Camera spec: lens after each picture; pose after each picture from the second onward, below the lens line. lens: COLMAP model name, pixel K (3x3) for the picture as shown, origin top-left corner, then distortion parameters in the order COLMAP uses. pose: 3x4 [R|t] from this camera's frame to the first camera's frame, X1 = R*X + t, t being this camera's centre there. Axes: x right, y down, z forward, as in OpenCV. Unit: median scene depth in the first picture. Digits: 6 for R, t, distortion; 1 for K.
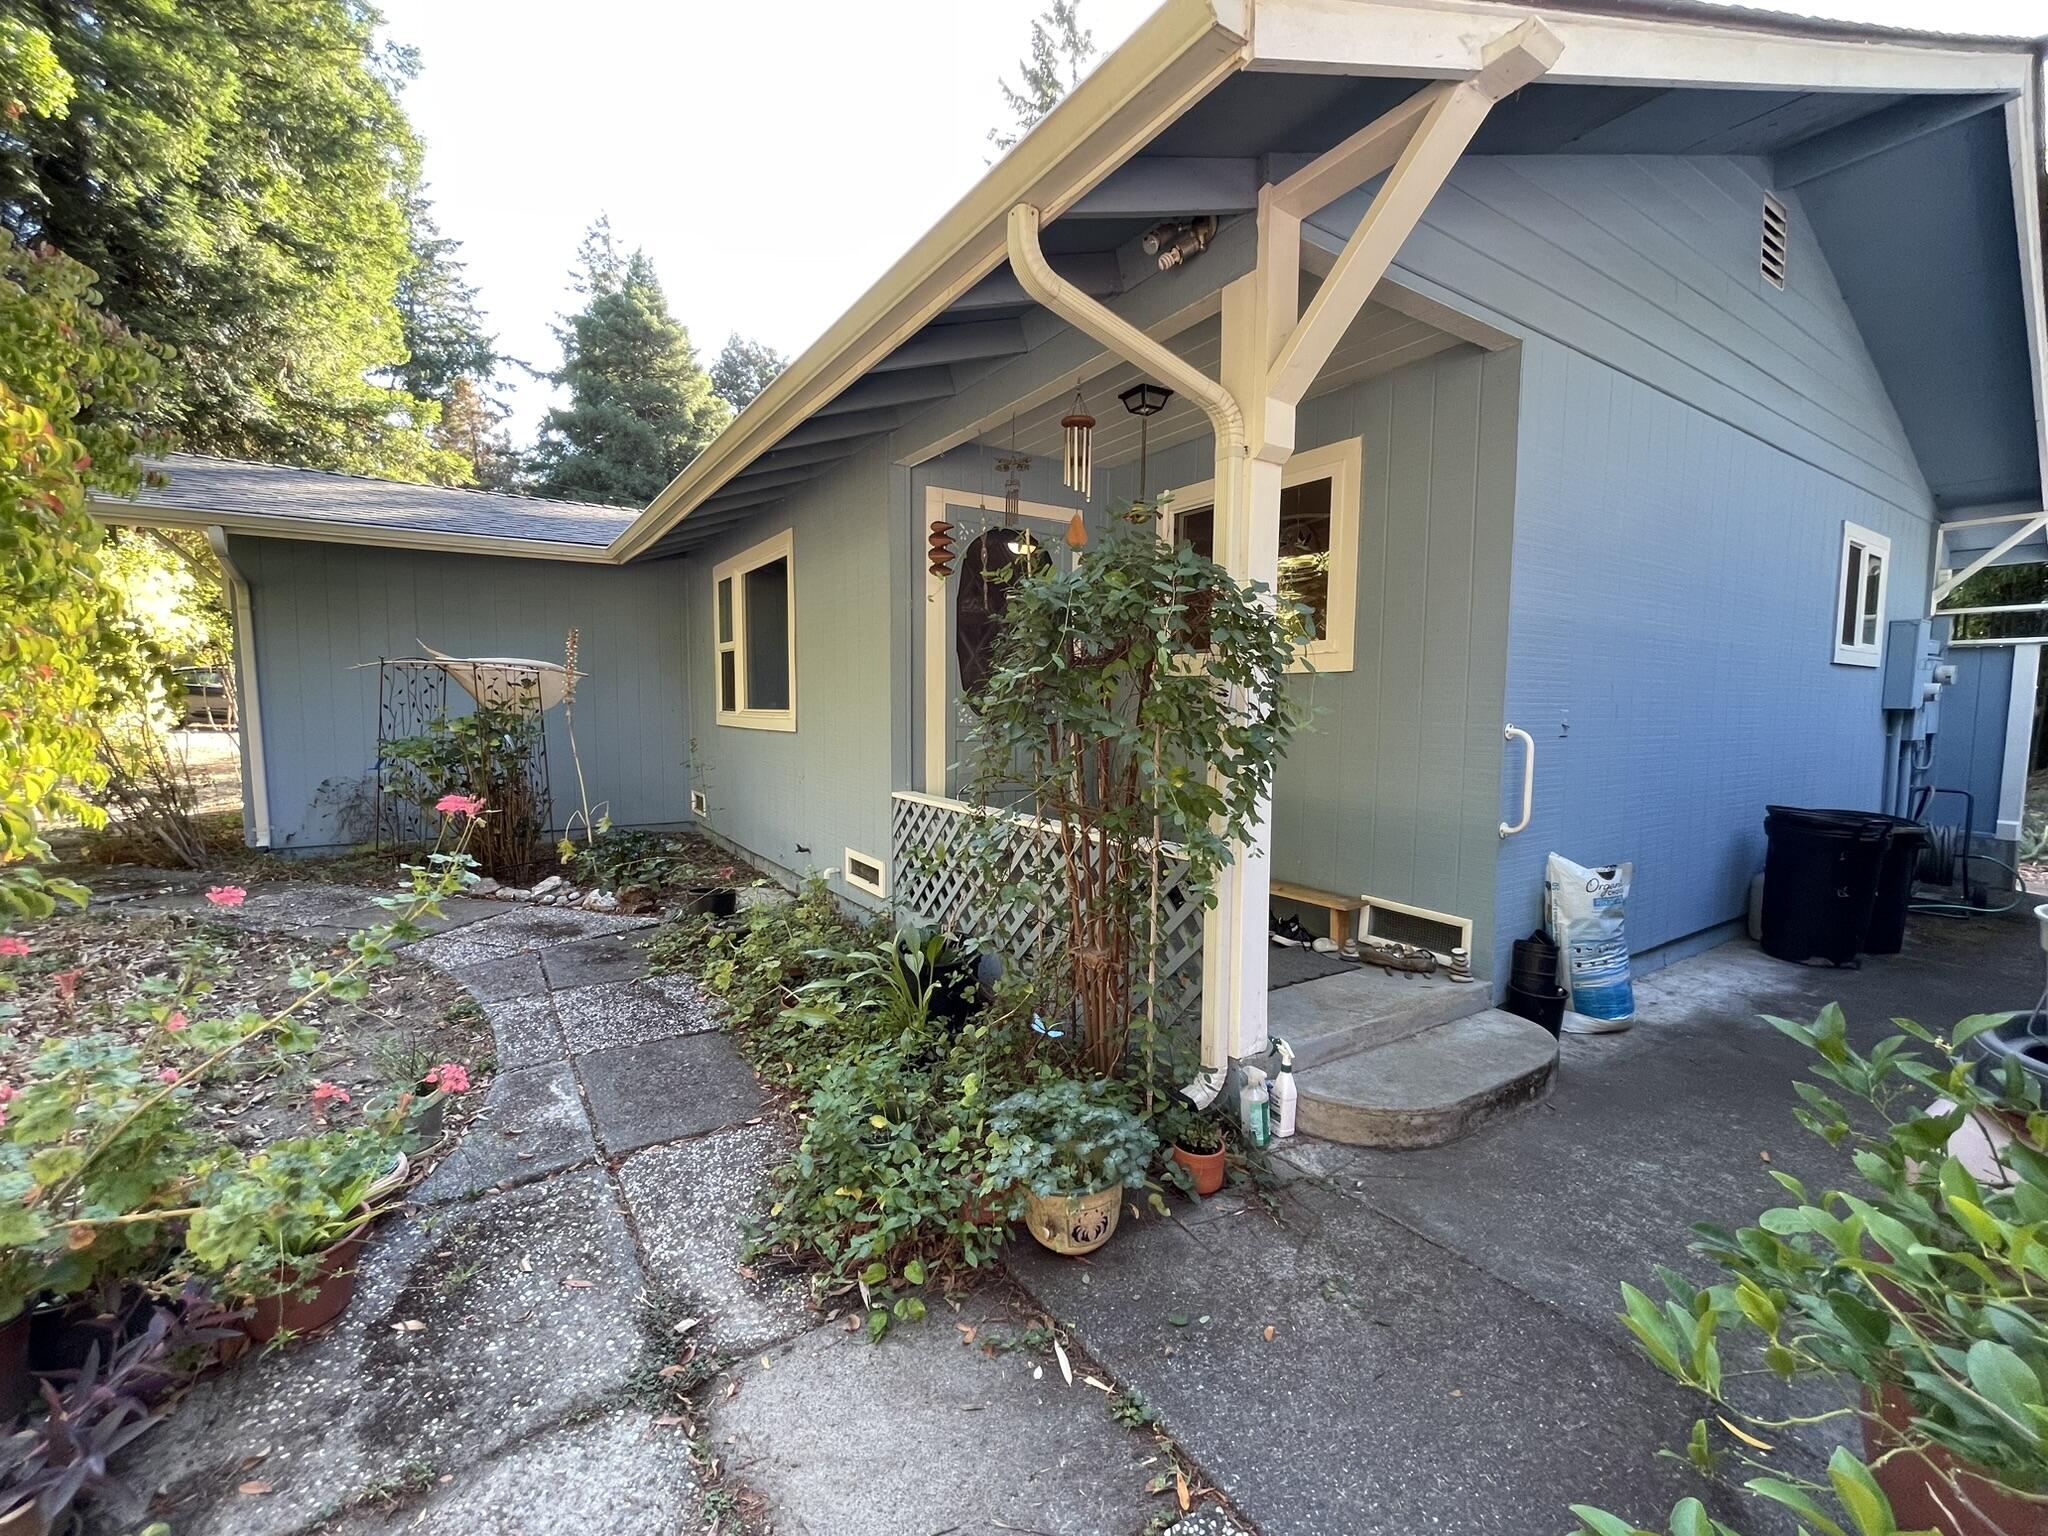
lens RADIAL K [[833.2, 0, 1003.4], [0, 833.2, 769.4], [0, 0, 1]] dist [-0.000106, -0.001424]
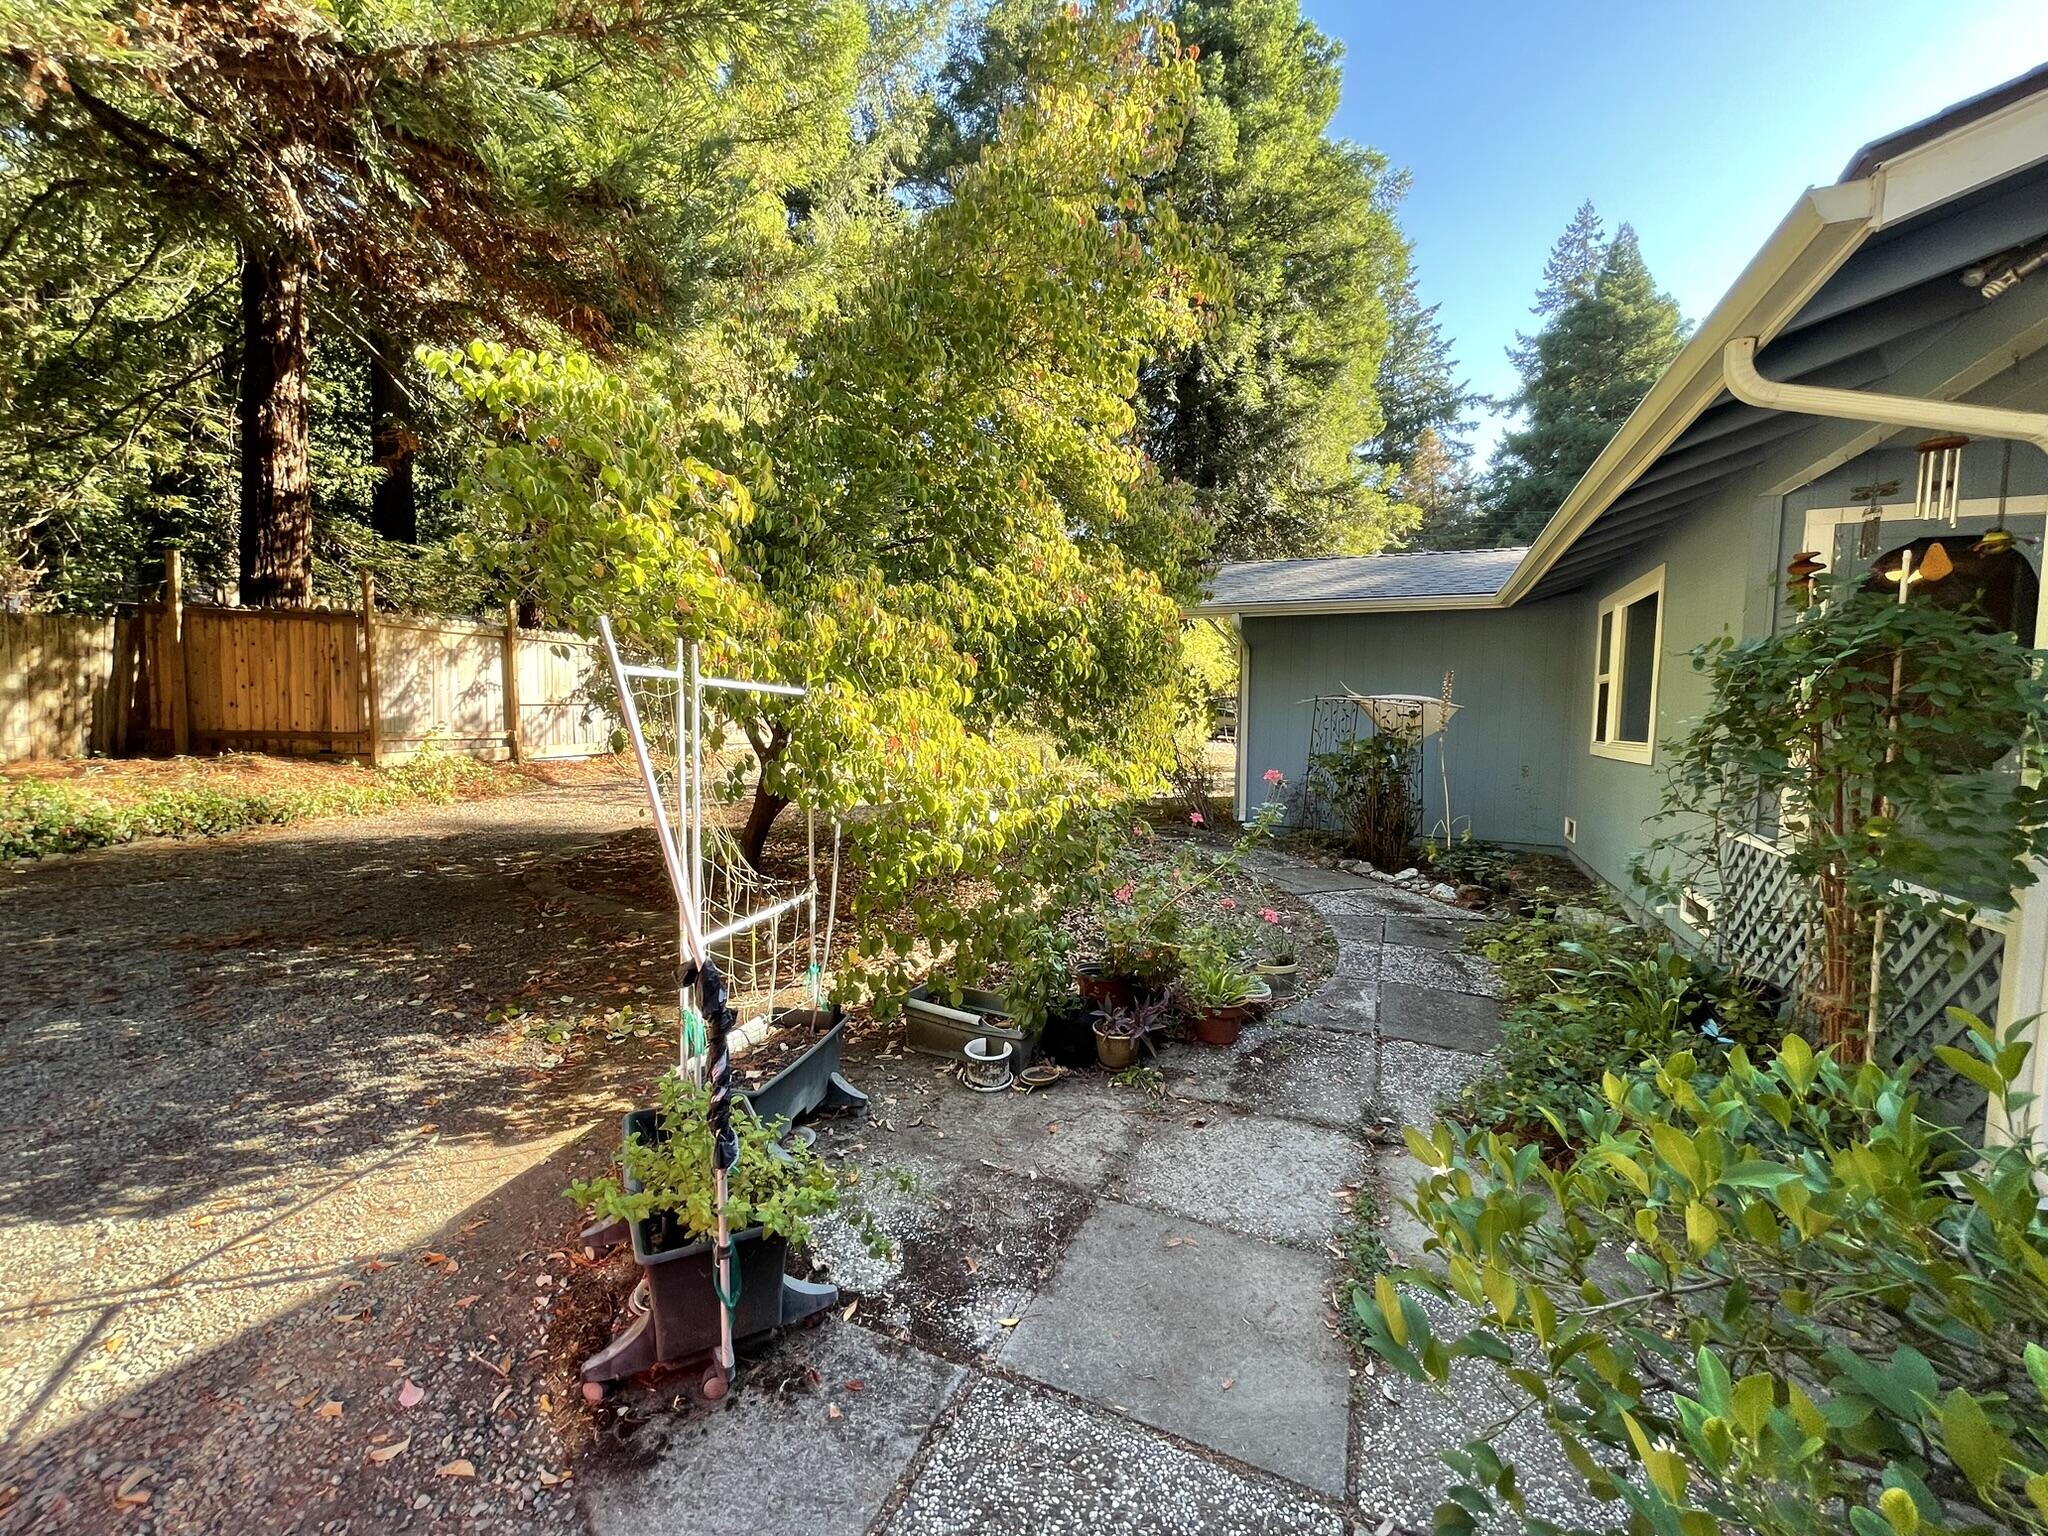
lens RADIAL K [[833.2, 0, 1019.4], [0, 833.2, 766.4], [0, 0, 1]] dist [-0.000106, -0.001424]
pose [[0.529782, 0.057801, -0.846162, 0.160255], [-0.080008, 0.996632, 0.017987, -0.000543], [0.844352, 0.058171, 0.532622, -0.145479]]
